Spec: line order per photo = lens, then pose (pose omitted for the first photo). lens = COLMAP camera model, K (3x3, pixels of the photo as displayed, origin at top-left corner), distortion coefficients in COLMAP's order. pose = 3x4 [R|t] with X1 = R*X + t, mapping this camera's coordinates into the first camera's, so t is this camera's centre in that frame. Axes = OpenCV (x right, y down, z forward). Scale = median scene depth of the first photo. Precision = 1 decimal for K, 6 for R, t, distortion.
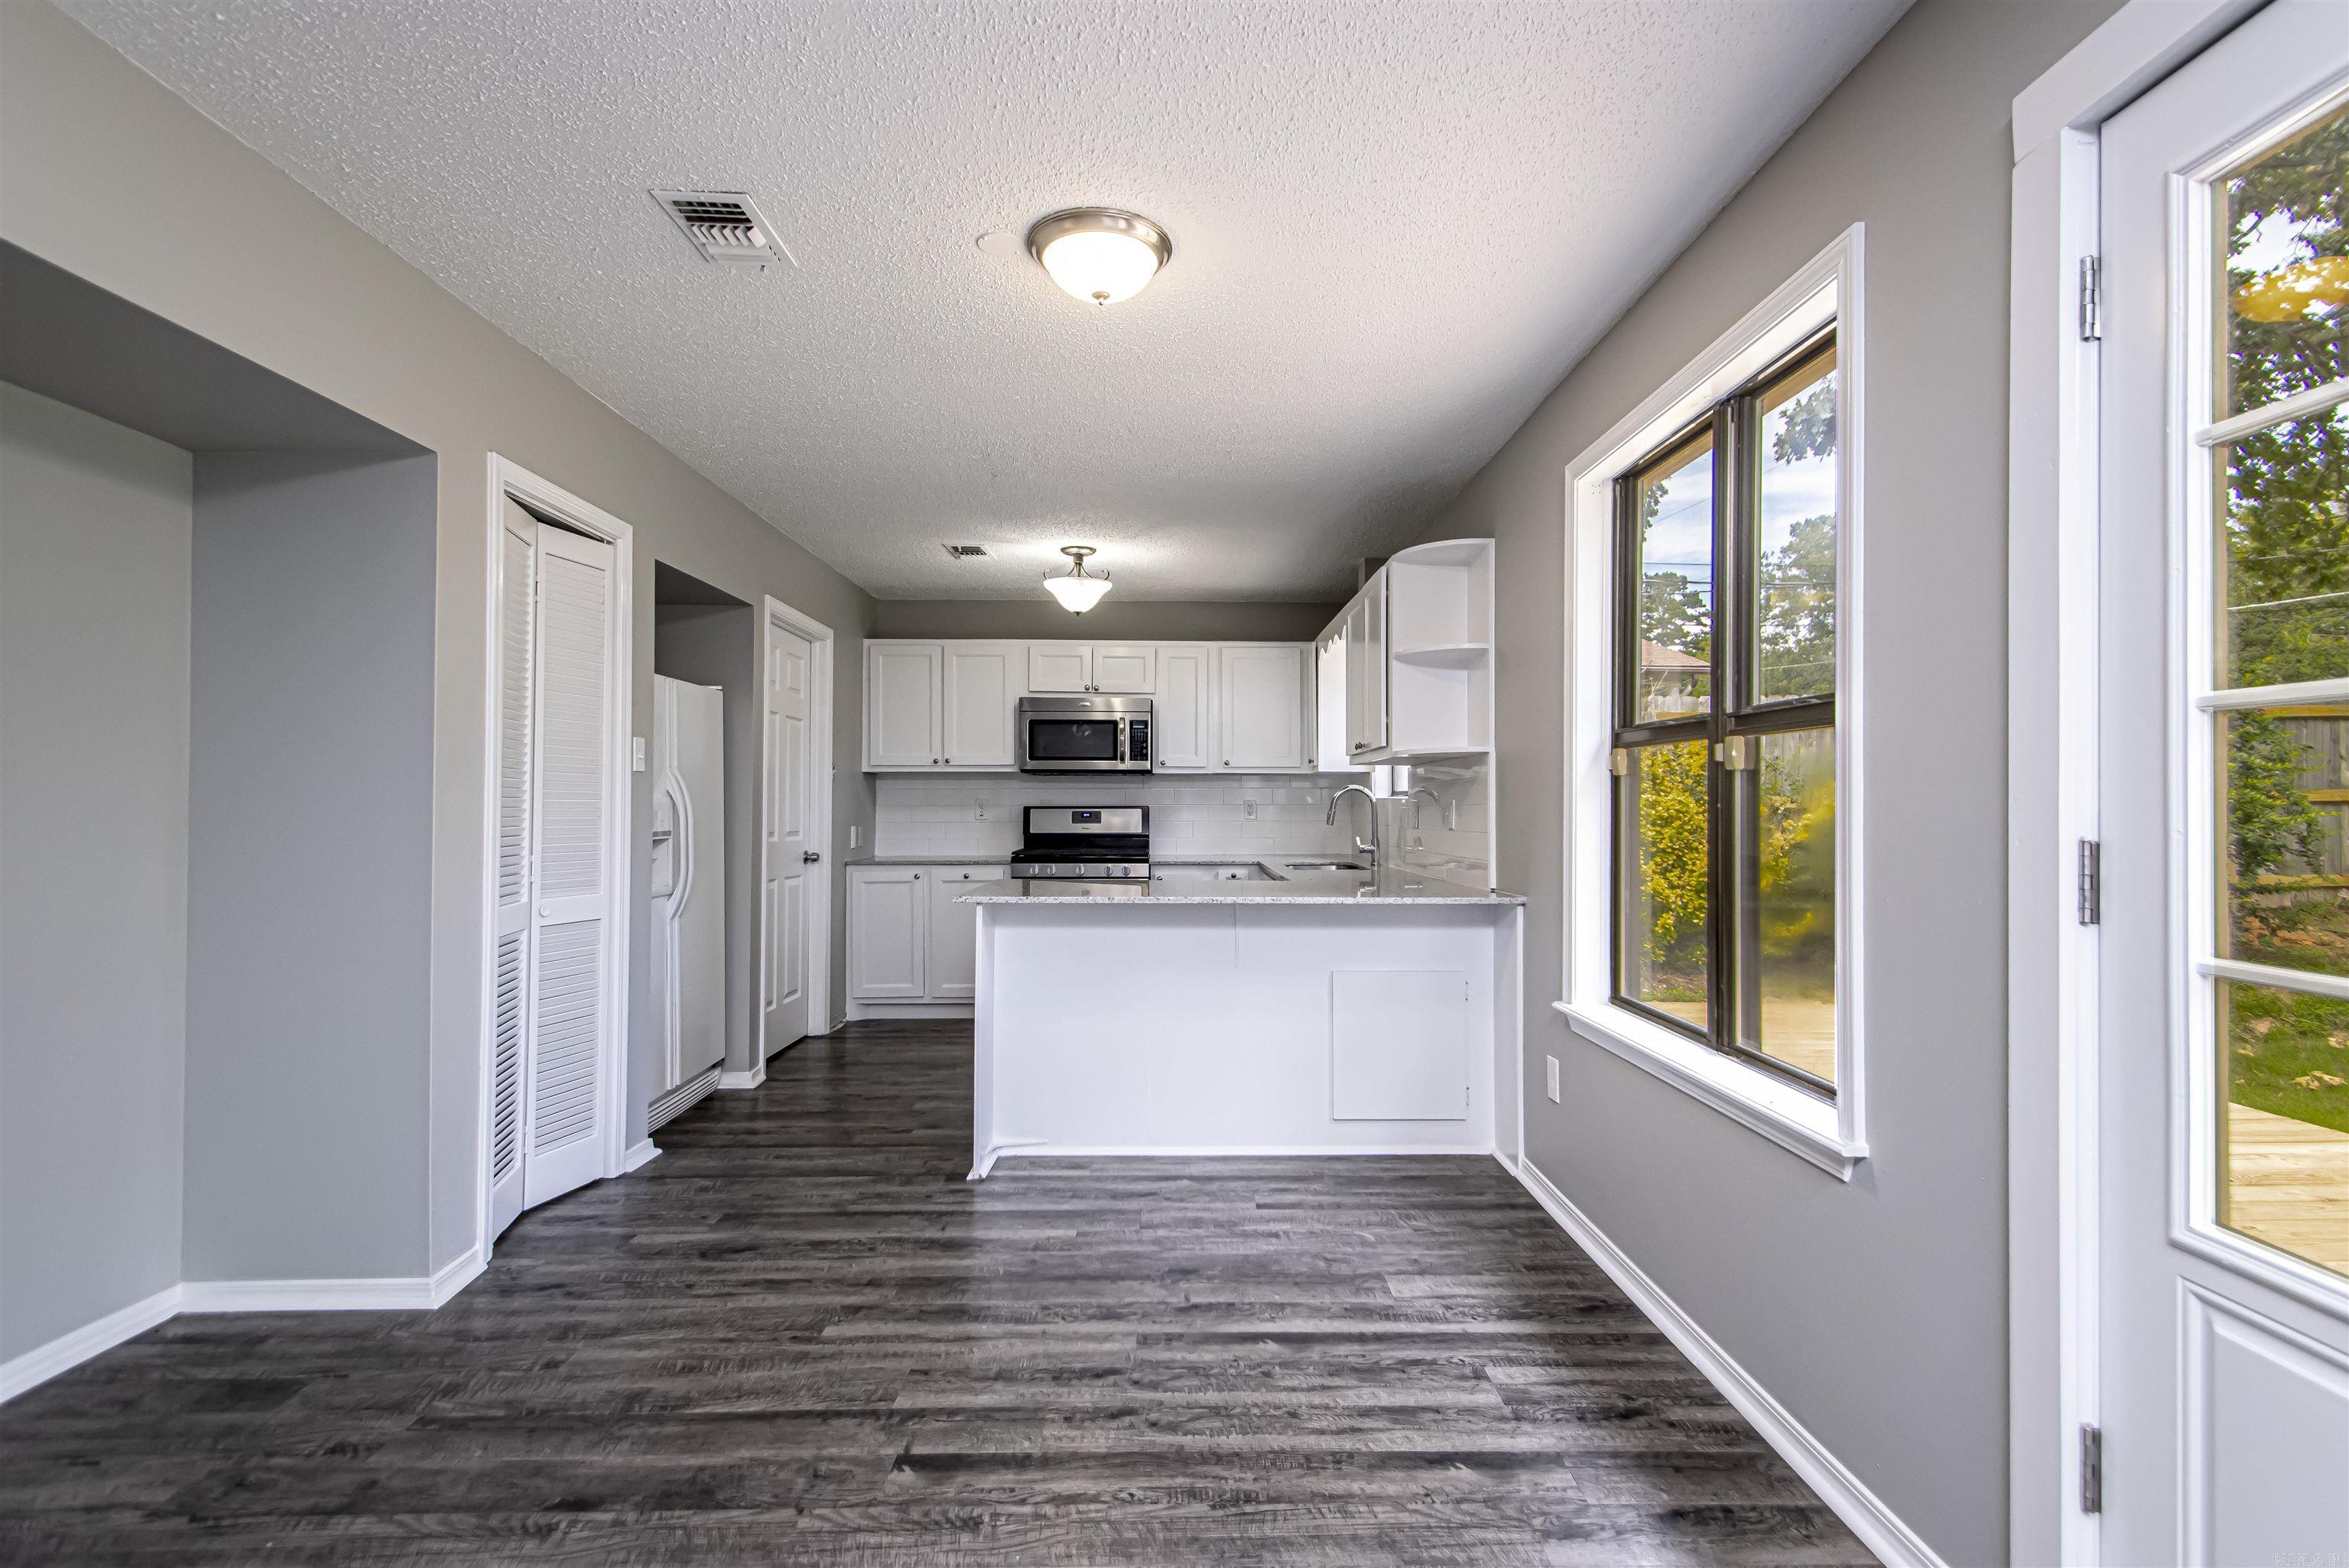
lens RADIAL K [[1085.0, 0, 1193.7], [0, 1085.0, 786.2], [0, 0, 1]] dist [0.002088, -0.012890]
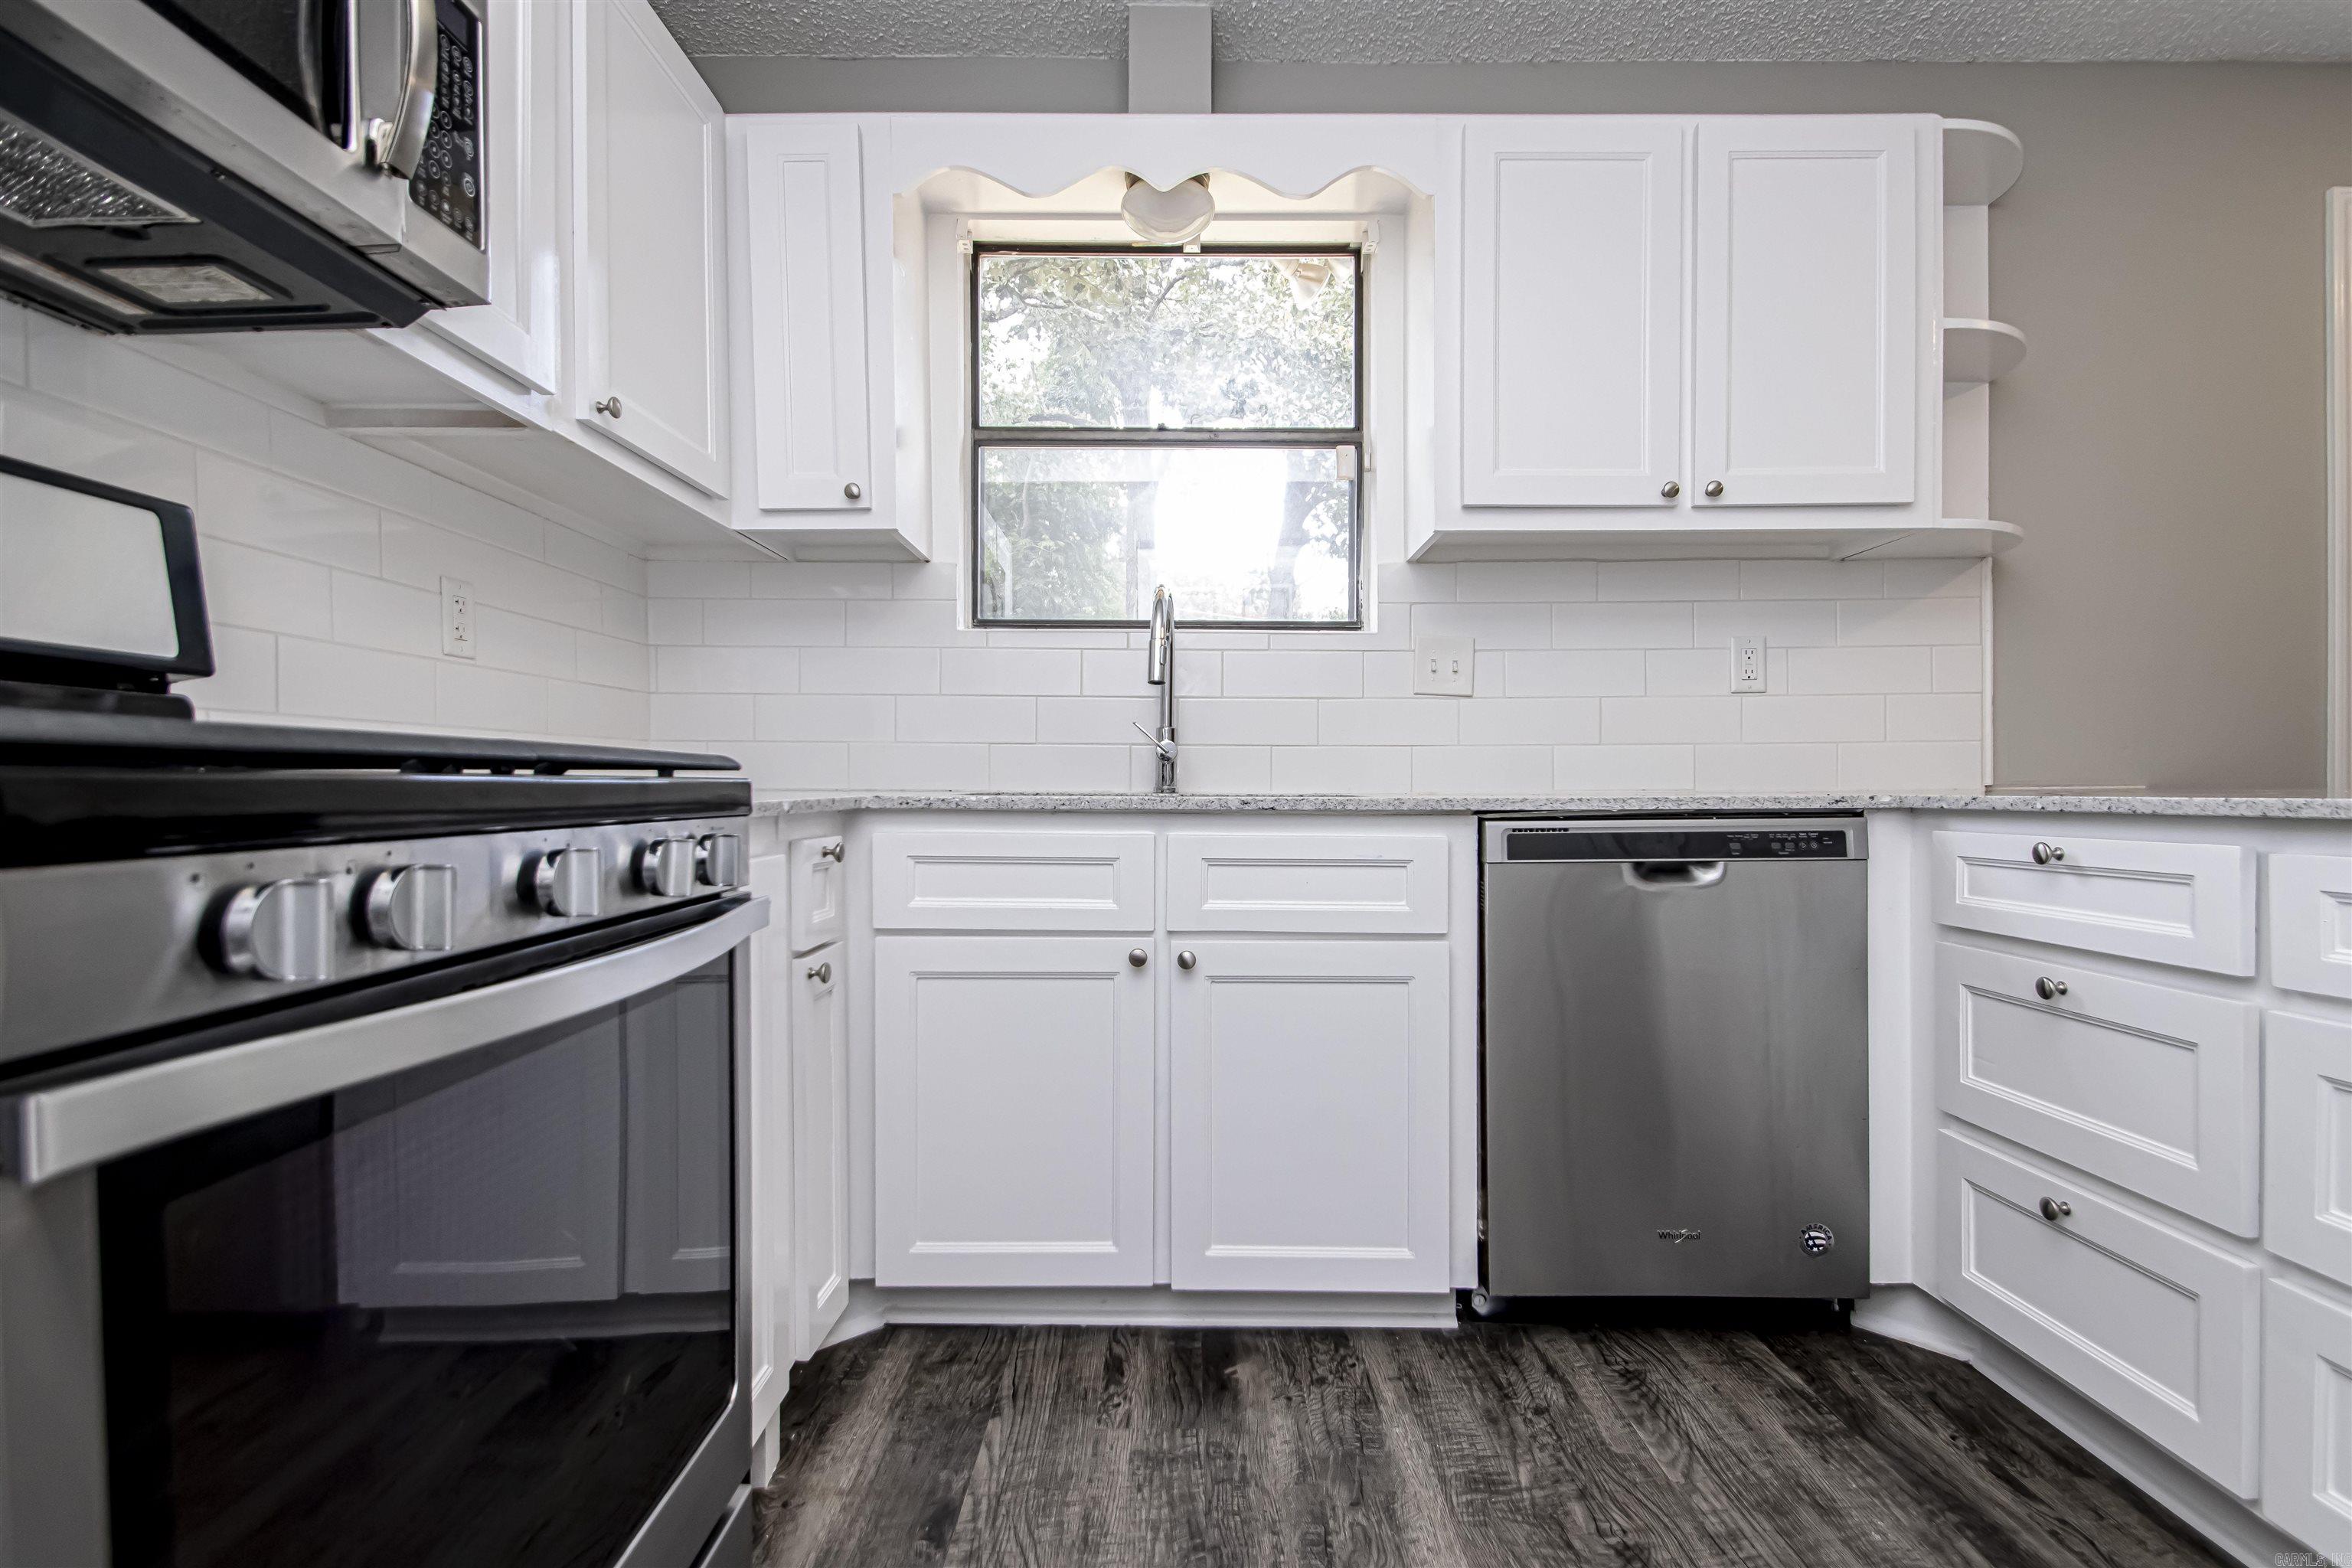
lens RADIAL K [[1105.5, 0, 1197.9], [0, 1105.5, 773.3], [0, 0, 1]] dist [0.026434, -0.021815]
pose [[0.035807, 0.003650, 0.999352, -0.251087], [-0.014345, 0.999892, -0.003138, 0.069895], [-0.999256, -0.014224, 0.035855, 1.012173]]
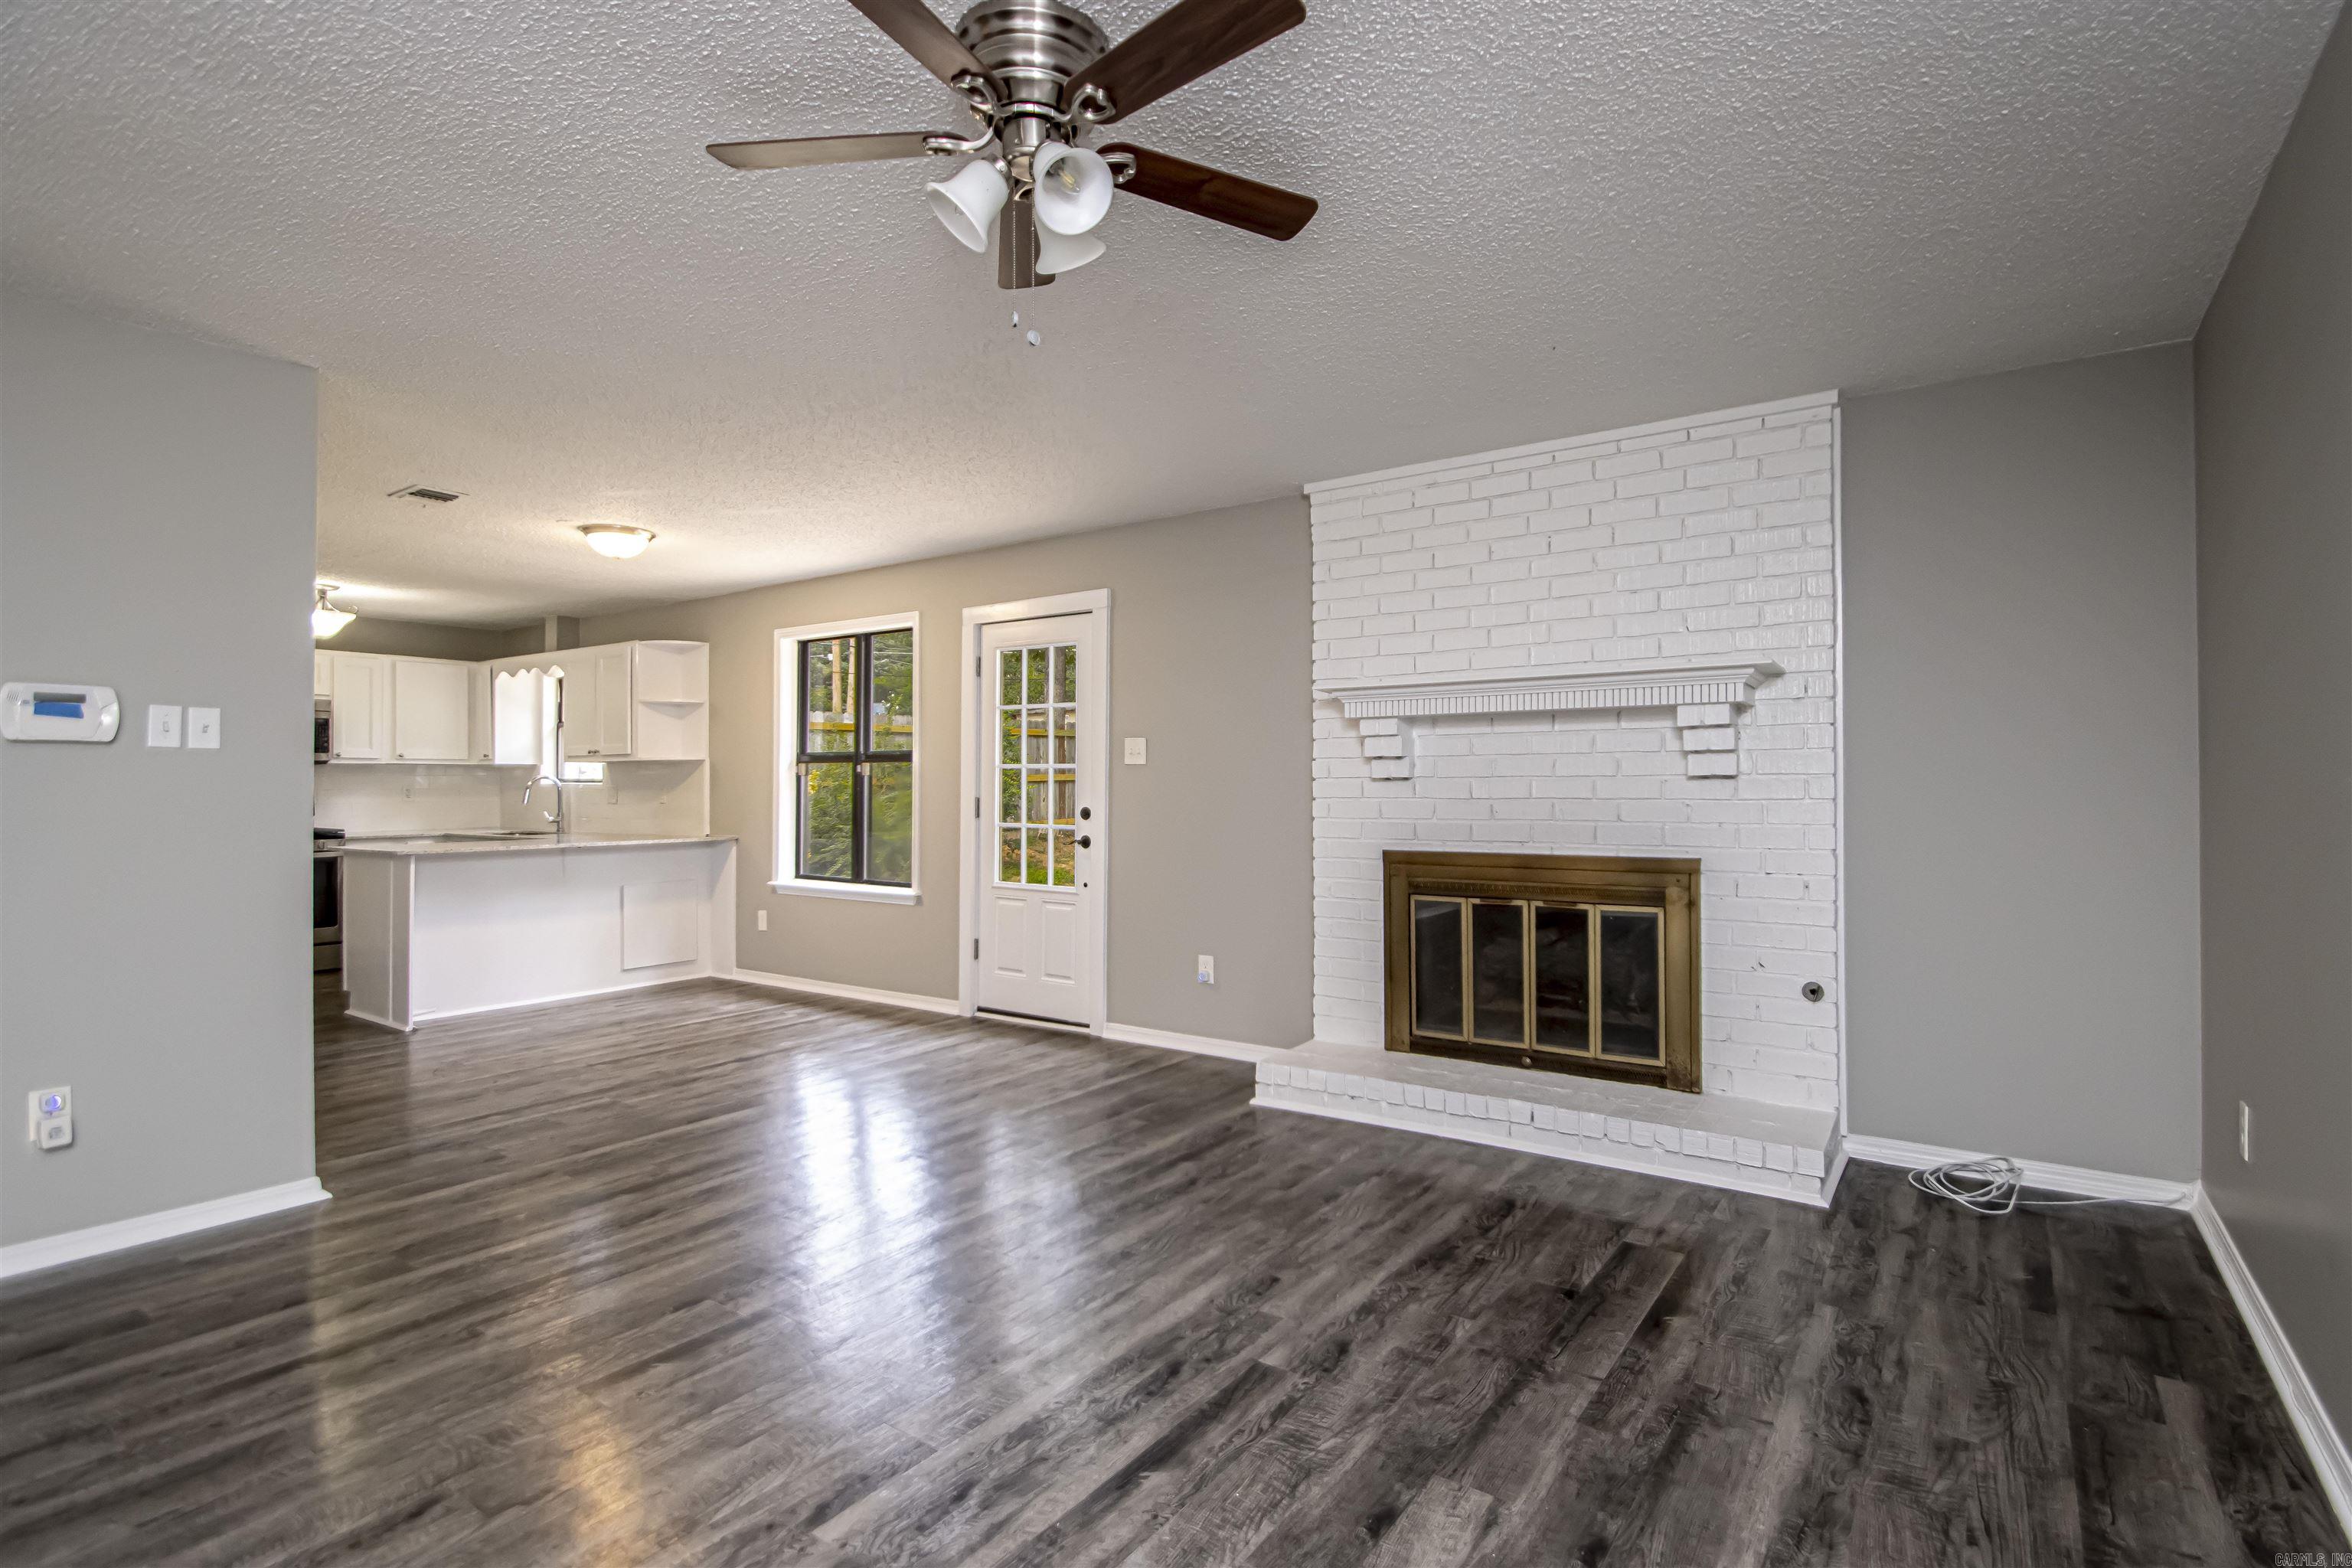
lens RADIAL K [[1105.5, 0, 1197.9], [0, 1105.5, 773.3], [0, 0, 1]] dist [0.026434, -0.021815]
pose [[0.595982, 0.006152, 0.802974, -0.517113], [-0.010722, 0.999942, 0.000297, -0.013441], [-0.802926, -0.008787, 0.596014, -0.549778]]
